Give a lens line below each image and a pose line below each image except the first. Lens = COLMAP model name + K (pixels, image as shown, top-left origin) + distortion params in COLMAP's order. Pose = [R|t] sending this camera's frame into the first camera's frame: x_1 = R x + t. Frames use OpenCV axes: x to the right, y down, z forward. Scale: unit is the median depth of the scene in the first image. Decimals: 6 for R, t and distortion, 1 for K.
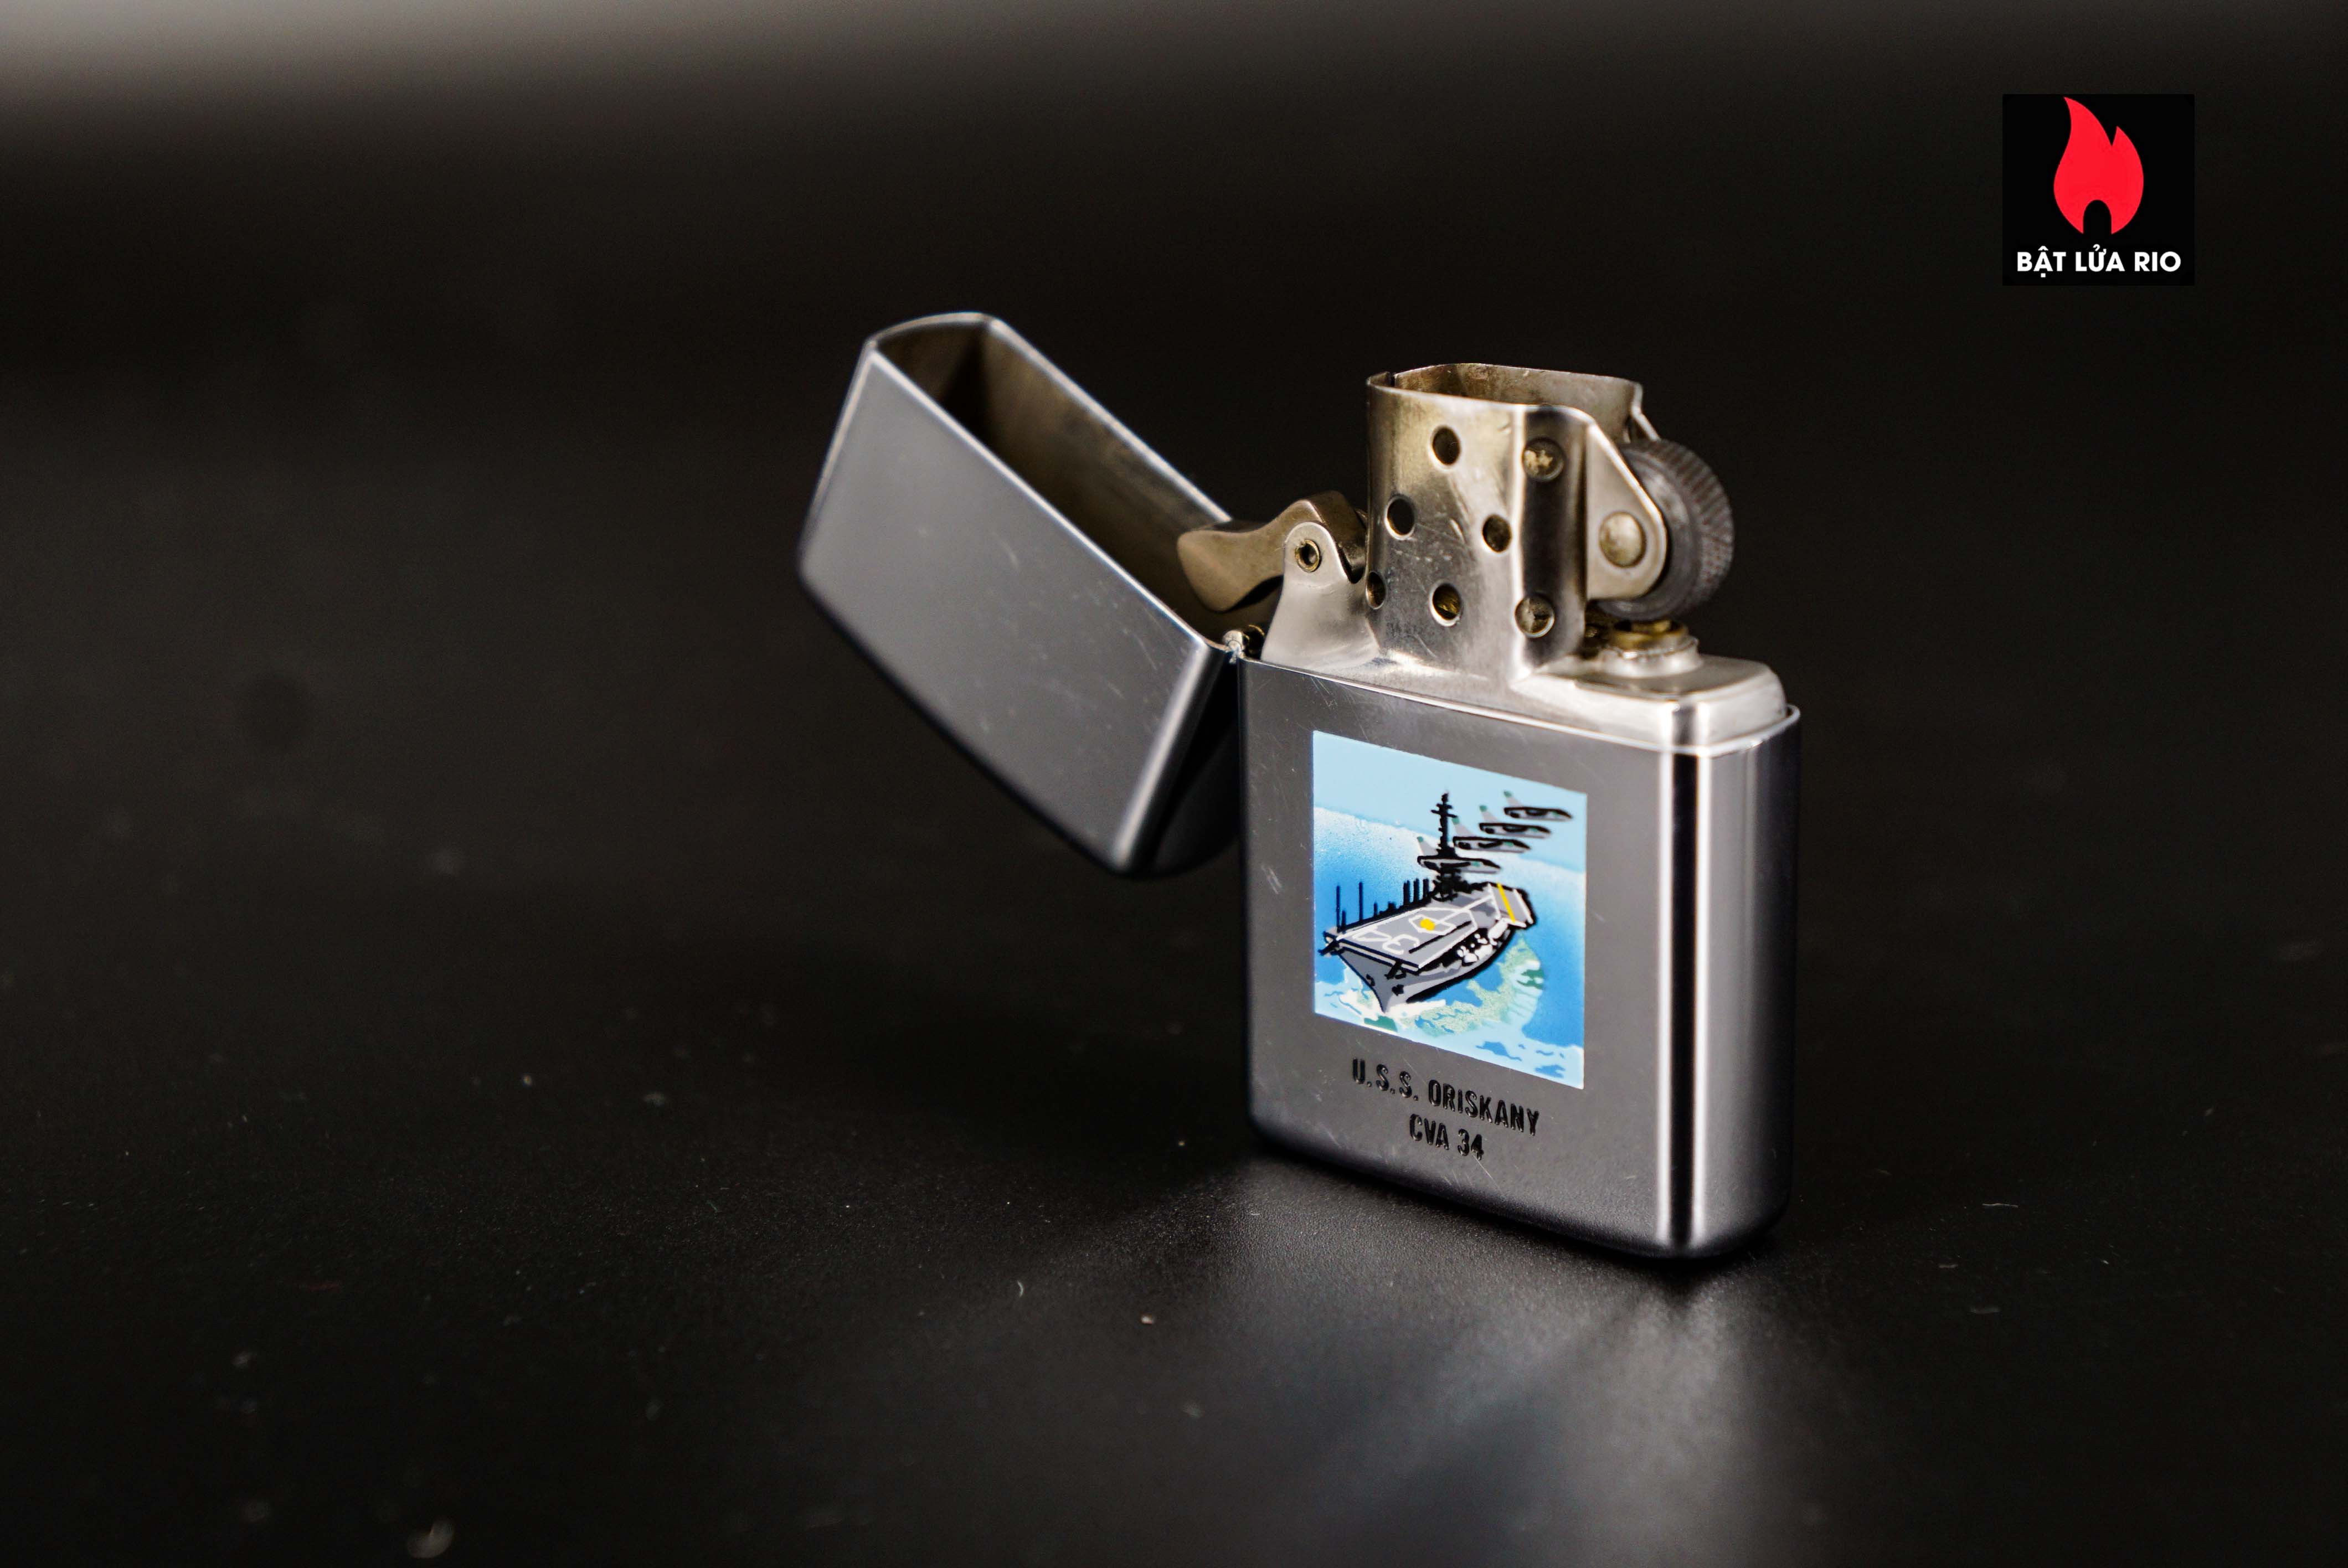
lens RADIAL K [[4265.4, 0, 1174.0], [0, 4265.4, 784.0], [0, 0, 1]] dist [0.072526, 0.043408]
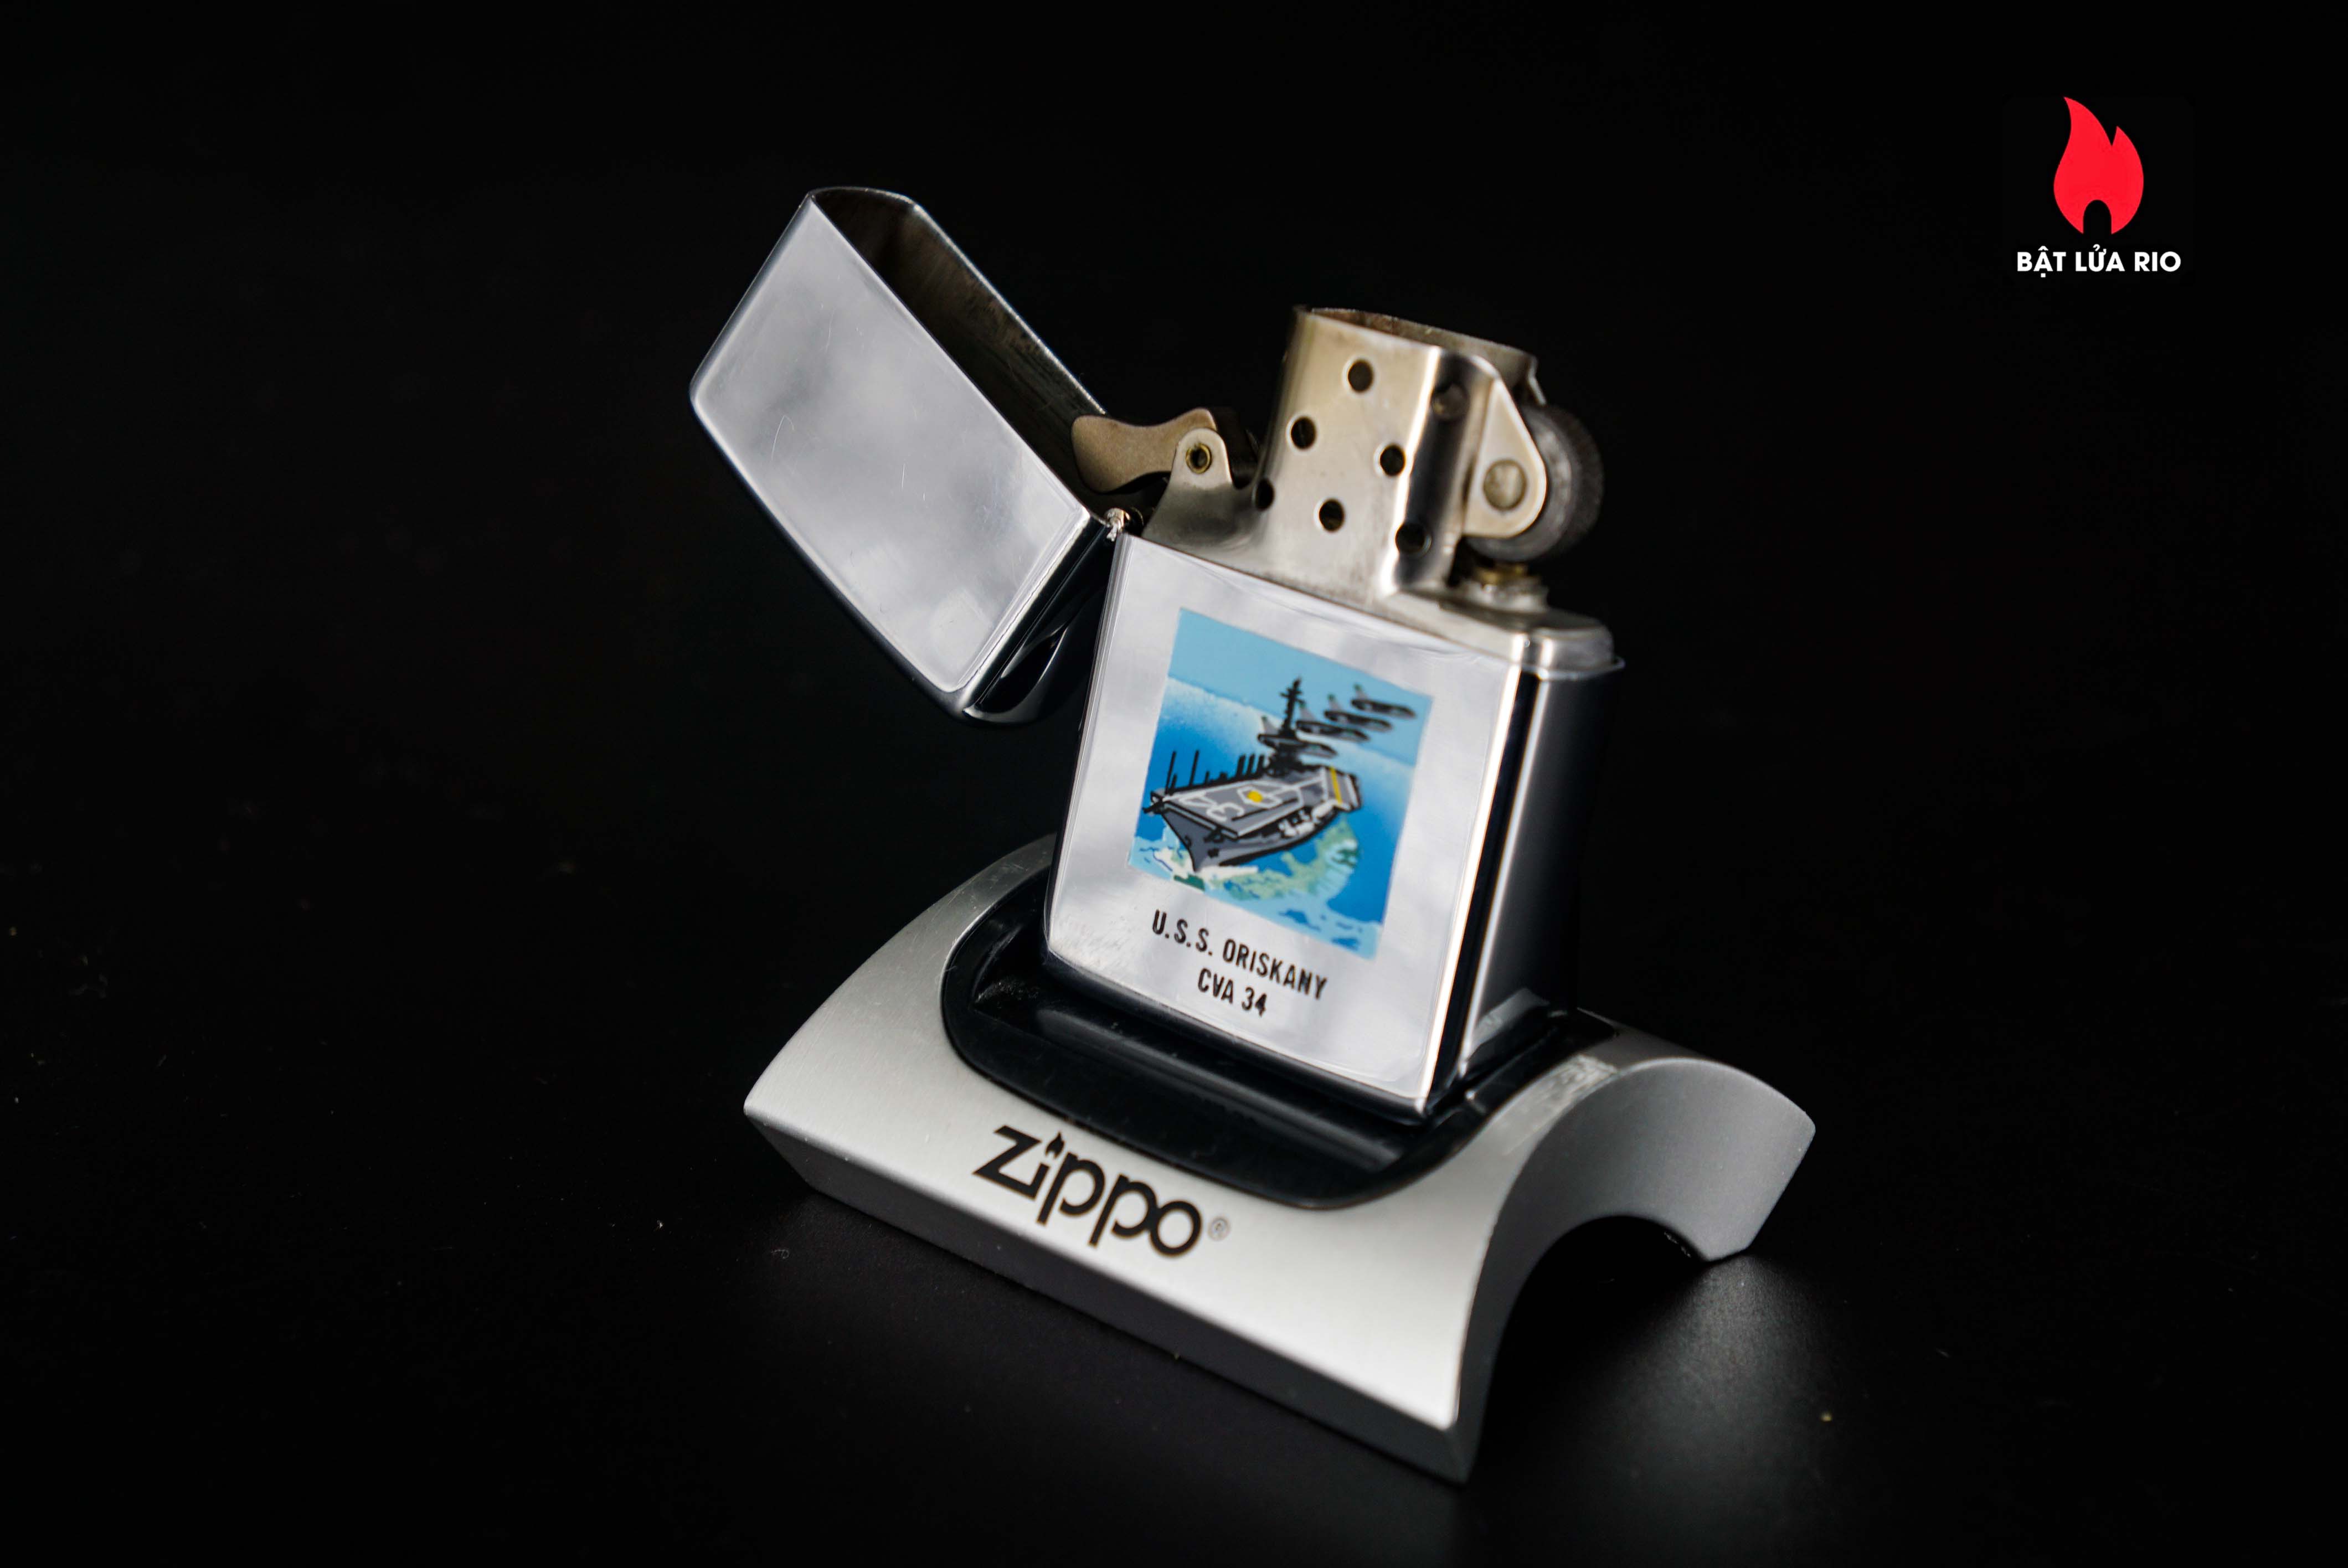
lens RADIAL K [[4265.4, 0, 1174.0], [0, 4265.4, 784.0], [0, 0, 1]] dist [0.072526, 0.043408]
pose [[0.972187, 0.183875, 0.145062, -0.121845], [-0.177757, 0.982582, -0.054174, 0.093450], [-0.152497, 0.026882, 0.987938, -0.085827]]
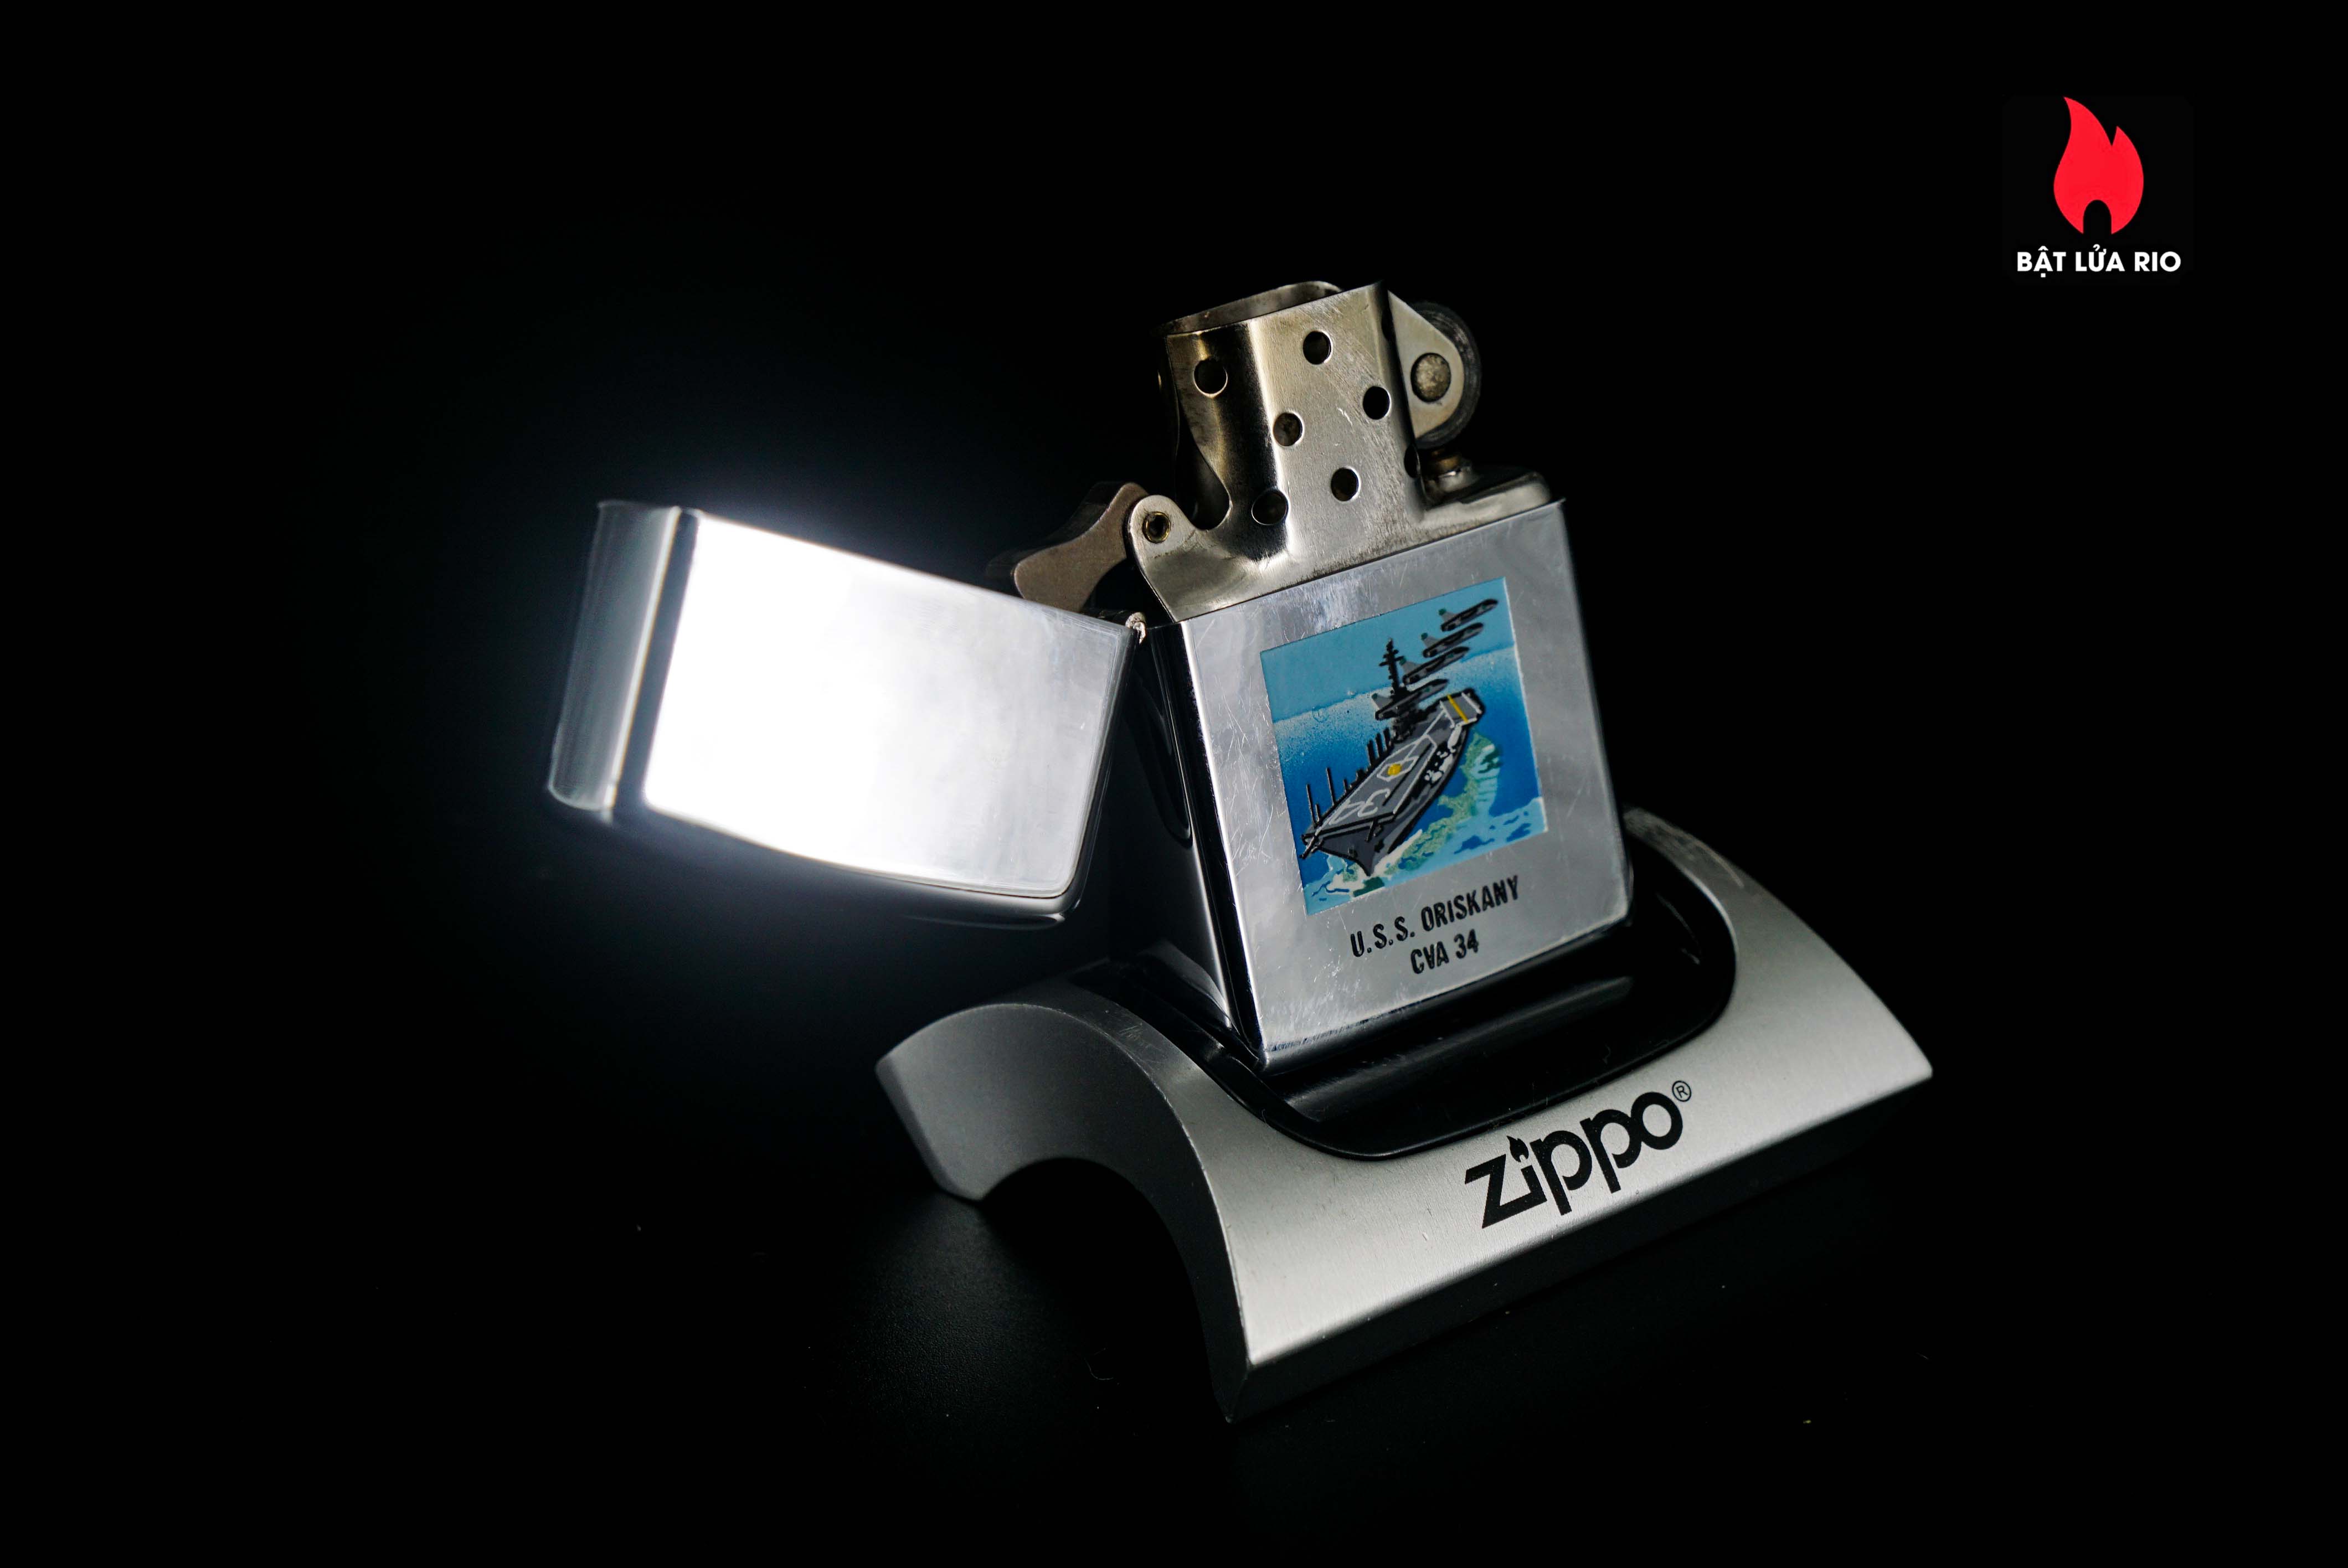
lens RADIAL K [[4265.4, 0, 1174.0], [0, 4265.4, 784.0], [0, 0, 1]] dist [0.072526, 0.043408]
pose [[0.242444, -0.247711, 0.938009, -1.002766], [0.444507, 0.887762, 0.119551, -0.122851], [-0.862342, 0.387967, 0.325342, 0.691673]]
